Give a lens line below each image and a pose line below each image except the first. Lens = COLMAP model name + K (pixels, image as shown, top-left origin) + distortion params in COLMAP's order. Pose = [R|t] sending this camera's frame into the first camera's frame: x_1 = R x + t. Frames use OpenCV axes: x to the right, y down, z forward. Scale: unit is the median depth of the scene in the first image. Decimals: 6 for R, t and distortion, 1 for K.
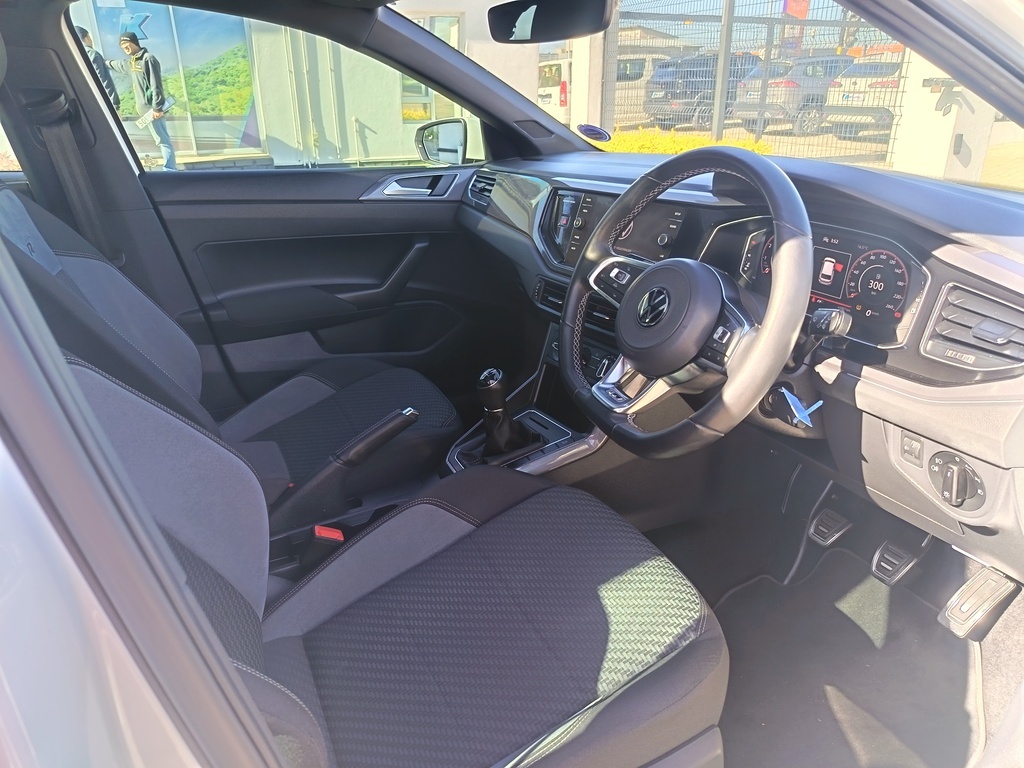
lens RADIAL K [[707.5, 0, 512.0], [0, 707.5, 384.0], [0, 0, 1]] dist [0.040905, -0.038336]
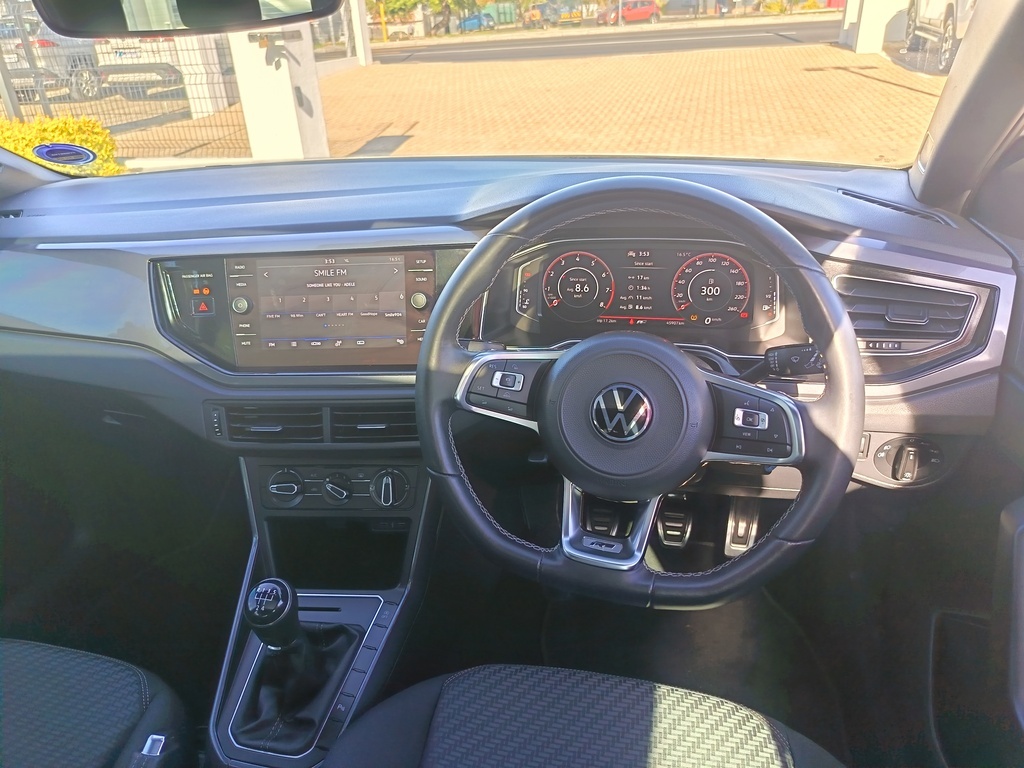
lens RADIAL K [[709.6, 0, 511.7], [0, 709.6, 388.1], [0, 0, 1]] dist [0.033876, -0.045971]
pose [[0.611091, -0.388350, 0.689748, -0.274421], [0.344861, 0.914950, 0.209613, -0.255519], [-0.712488, 0.109775, 0.693044, 0.471607]]
